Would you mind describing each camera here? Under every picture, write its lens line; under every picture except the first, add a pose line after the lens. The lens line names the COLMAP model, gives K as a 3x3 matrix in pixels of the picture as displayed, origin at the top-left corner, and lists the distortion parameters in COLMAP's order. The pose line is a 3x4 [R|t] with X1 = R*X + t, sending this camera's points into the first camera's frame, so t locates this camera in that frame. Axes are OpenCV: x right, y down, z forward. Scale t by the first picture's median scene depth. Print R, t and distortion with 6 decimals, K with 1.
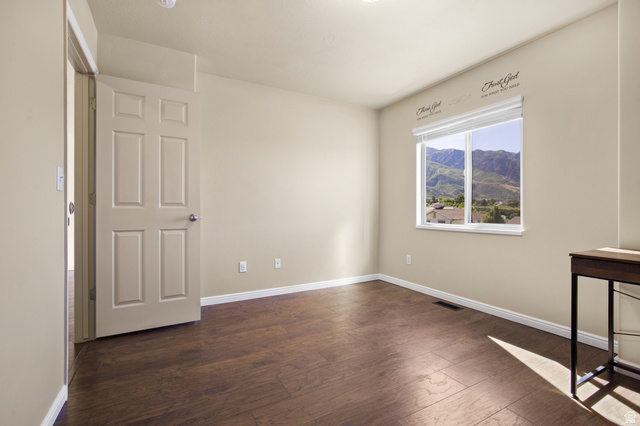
lens RADIAL K [[289.8, 0, 318.0], [0, 289.8, 211.6], [0, 0, 1]] dist [-0.001265, 0.000059]
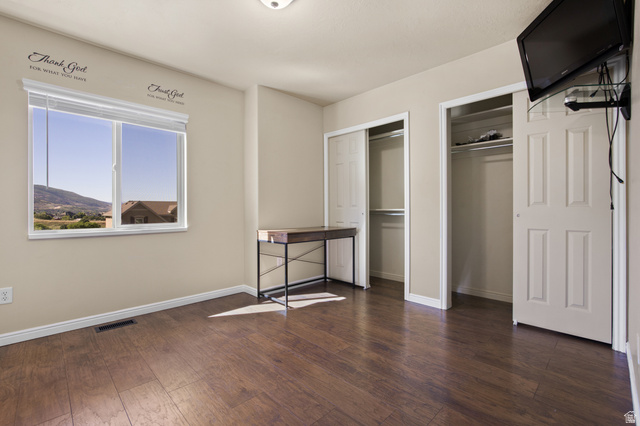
lens RADIAL K [[289.8, 0, 317.3], [0, 289.8, 210.8], [0, 0, 1]] dist [-0.001265, 0.000059]
pose [[-0.262034, -0.001309, 0.965058, -0.548849], [0.008942, 0.999953, 0.003784, -0.001240], [-0.965017, 0.009621, -0.262010, 0.726101]]
